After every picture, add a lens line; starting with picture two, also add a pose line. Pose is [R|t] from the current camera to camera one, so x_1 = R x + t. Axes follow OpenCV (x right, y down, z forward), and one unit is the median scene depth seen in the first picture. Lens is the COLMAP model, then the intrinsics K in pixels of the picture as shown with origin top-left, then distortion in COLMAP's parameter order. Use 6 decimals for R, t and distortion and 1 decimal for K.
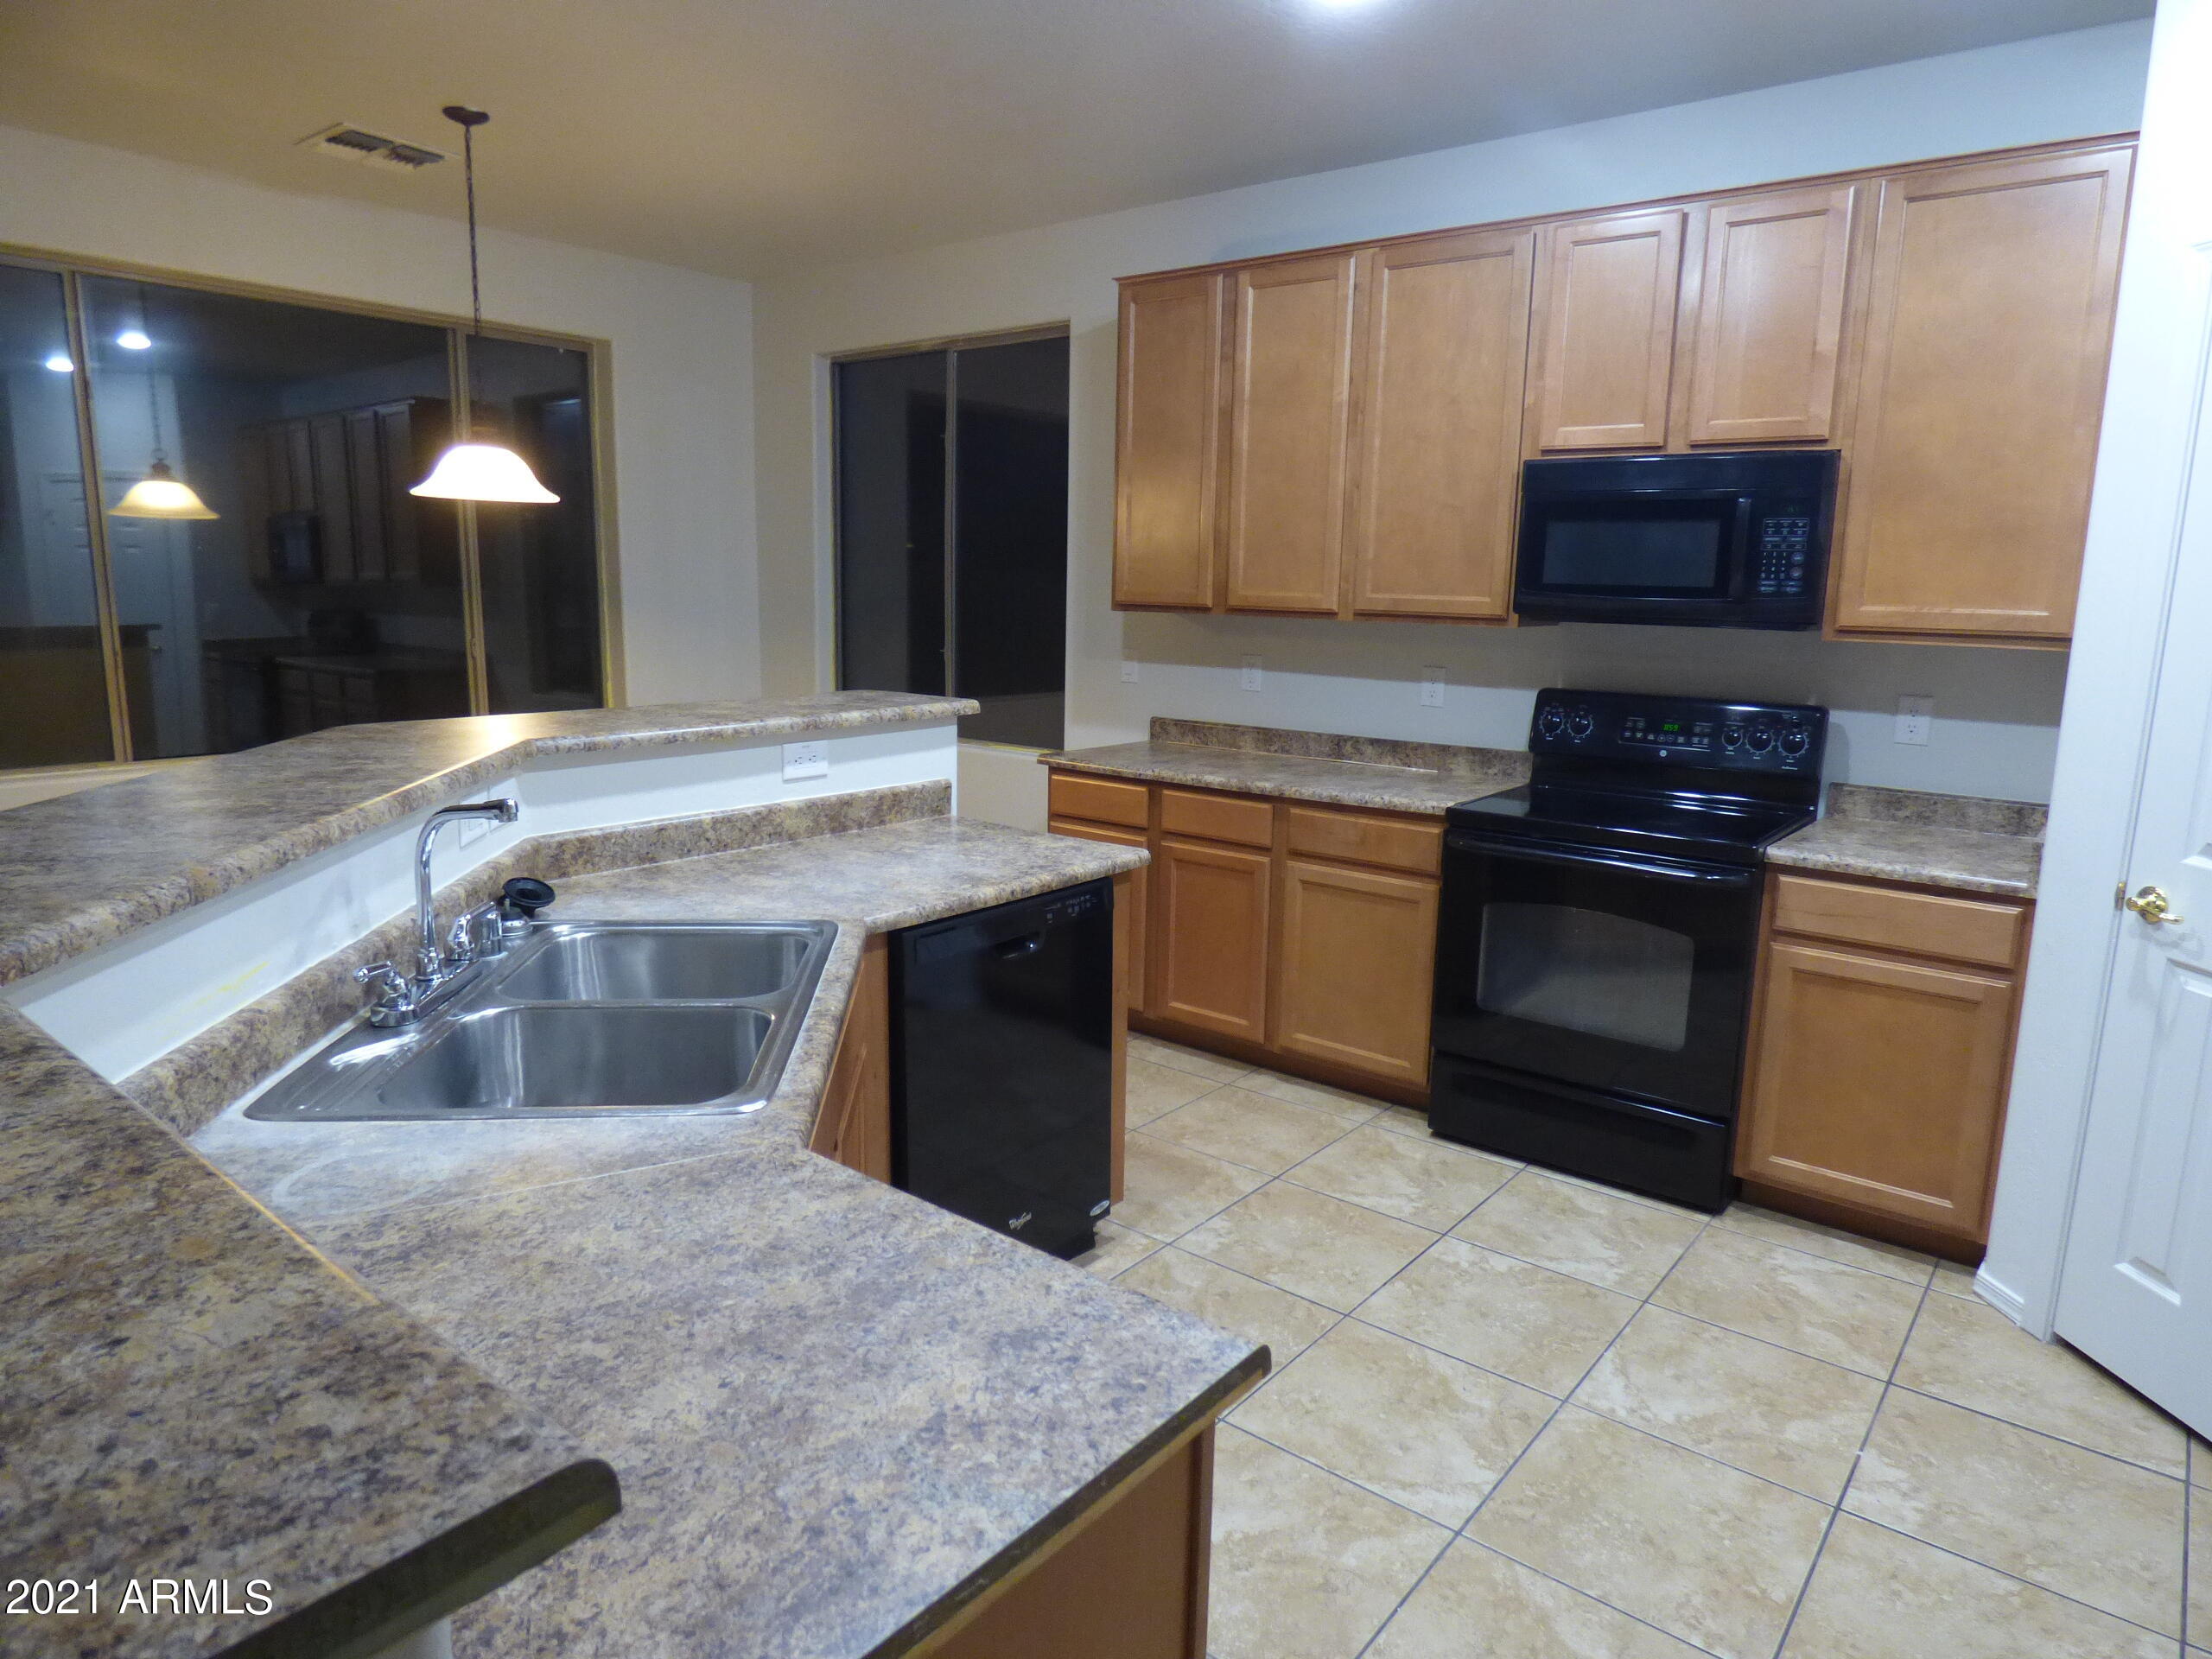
lens RADIAL K [[1344.0, 0, 1098.3], [0, 1344.0, 827.9], [0, 0, 1]] dist [-0.014937, -0.012433]
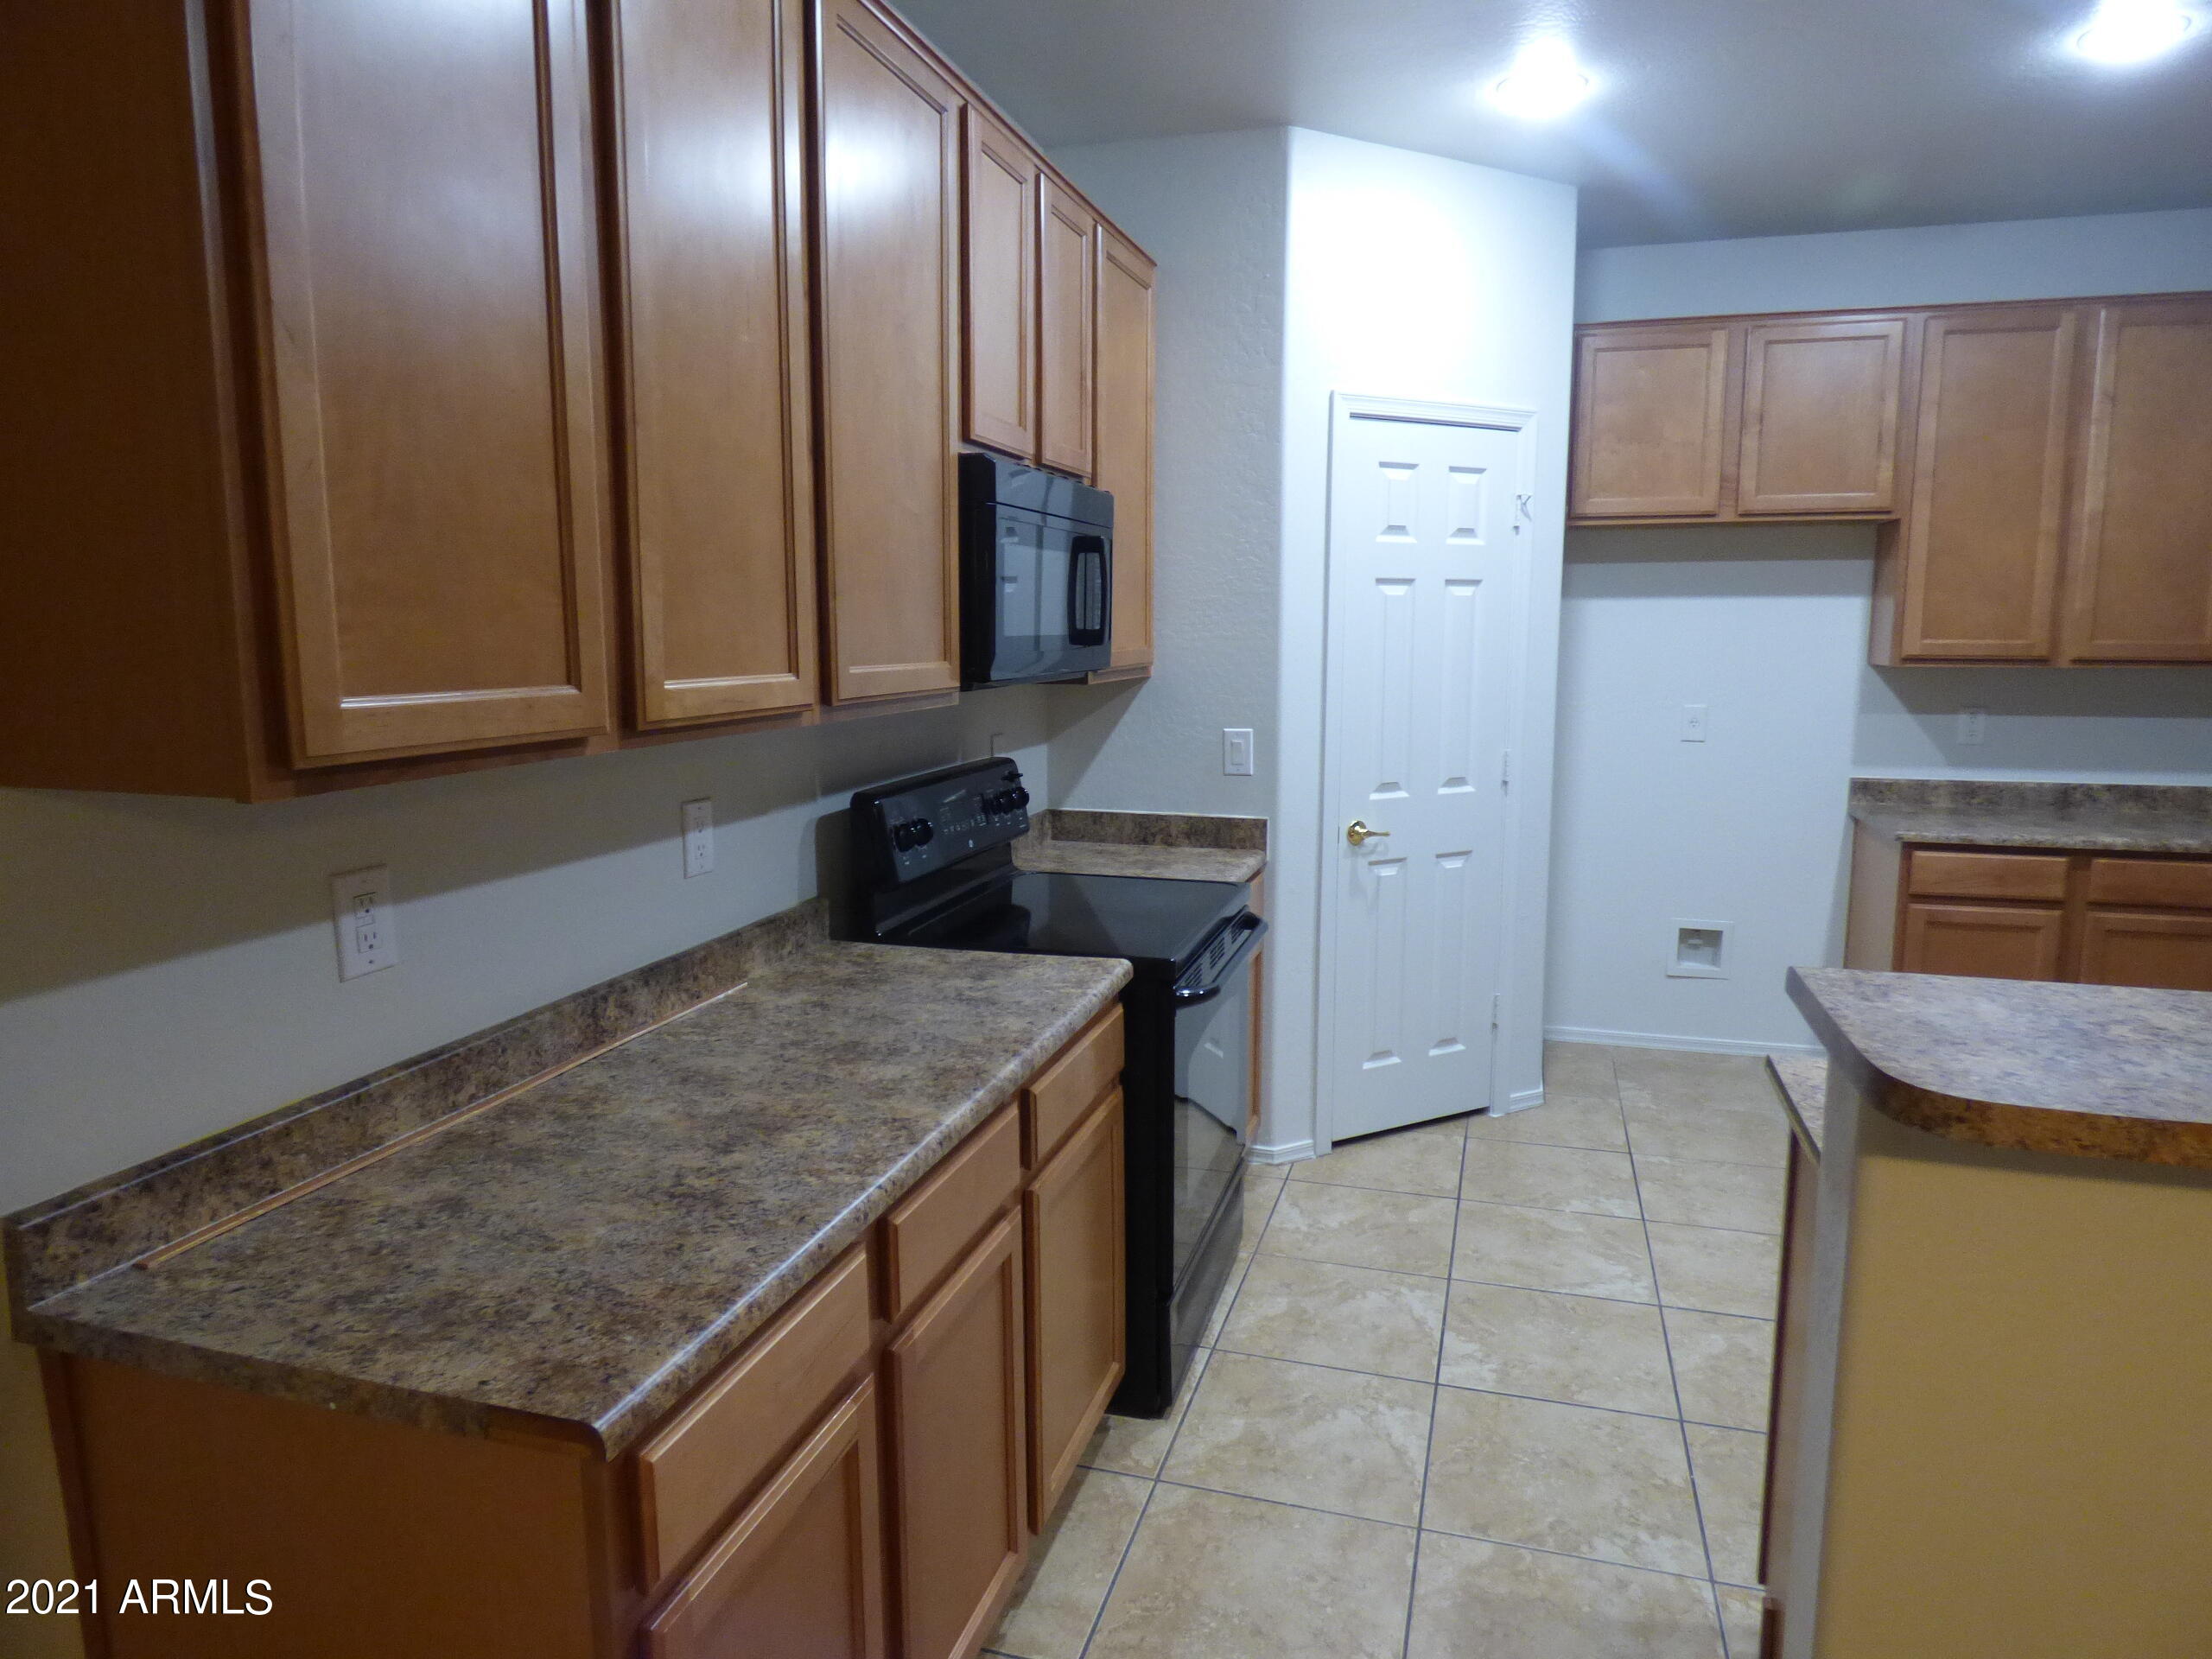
lens RADIAL K [[1344.0, 0, 1098.3], [0, 1344.0, 827.9], [0, 0, 1]] dist [-0.014937, -0.012433]
pose [[-0.378690, -0.151397, 0.913057, -0.376537], [0.169337, 0.958543, 0.229171, -0.263919], [-0.909901, 0.241399, -0.337353, 1.346247]]
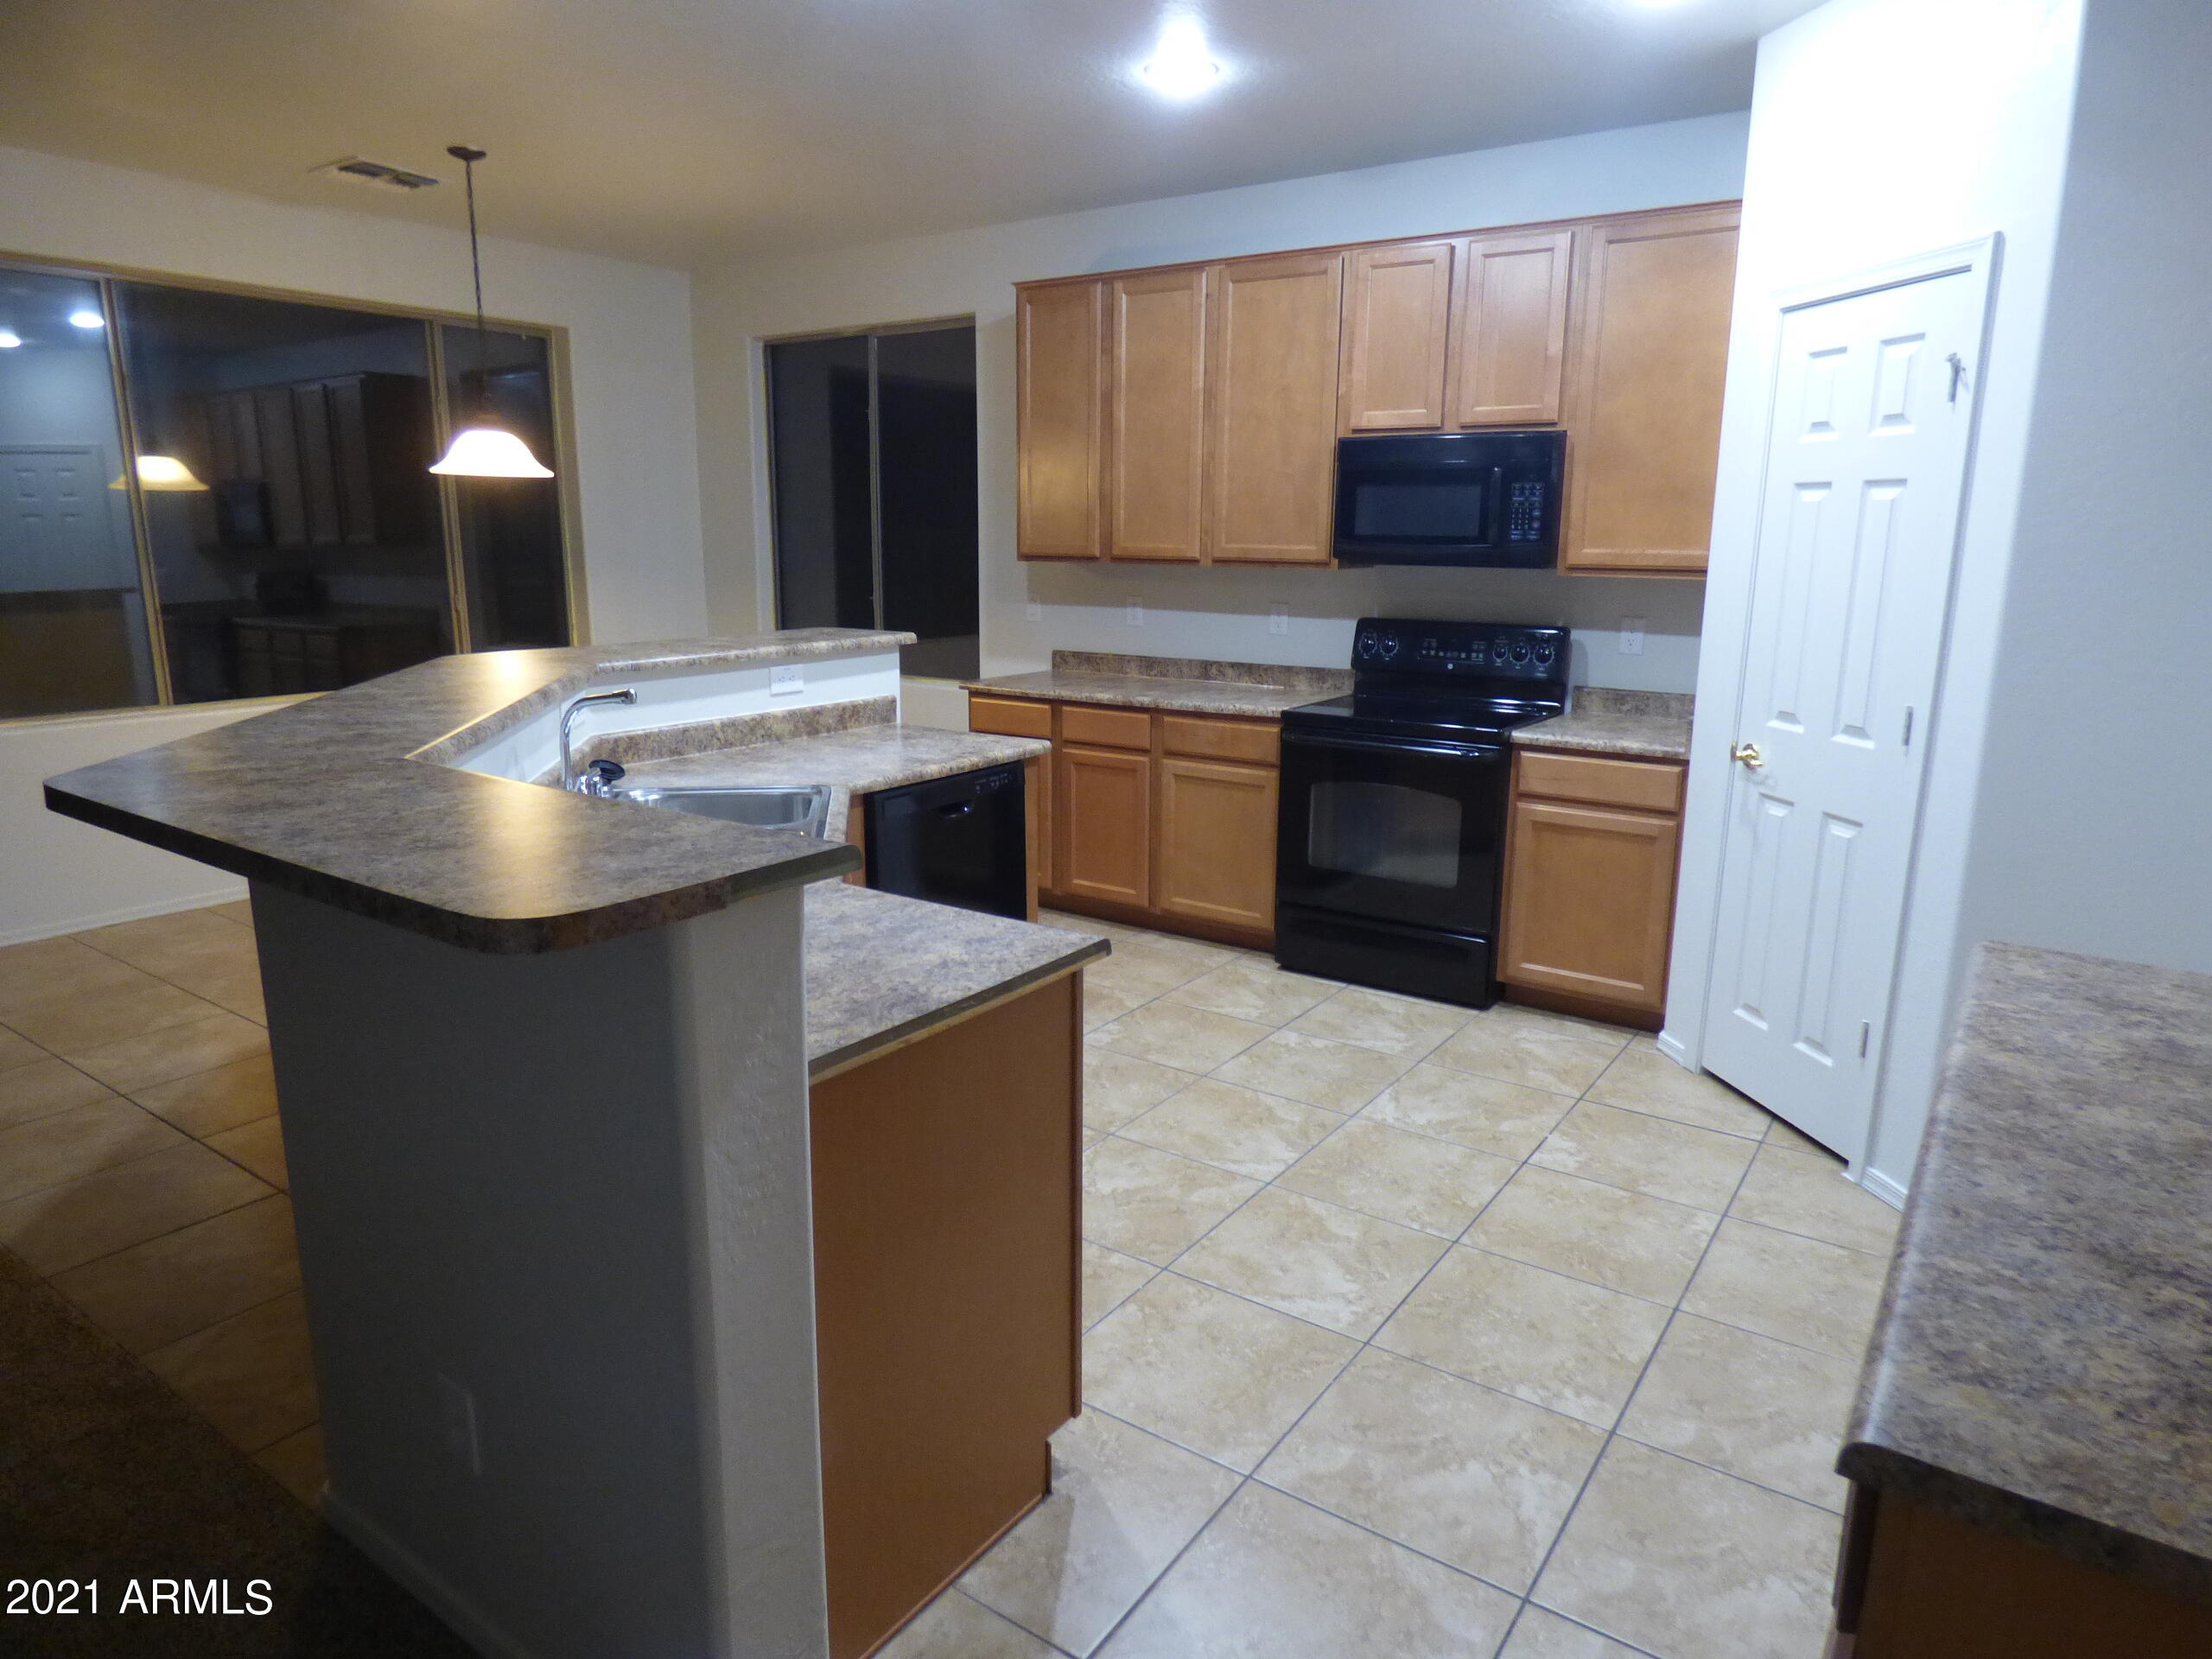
lens RADIAL K [[1344.0, 0, 1098.3], [0, 1344.0, 827.9], [0, 0, 1]] dist [-0.014937, -0.012433]
pose [[0.997492, -0.027296, 0.065304, -0.003884], [0.024885, 0.998988, 0.037455, 0.047919], [-0.066260, -0.035736, 0.997162, -0.301139]]
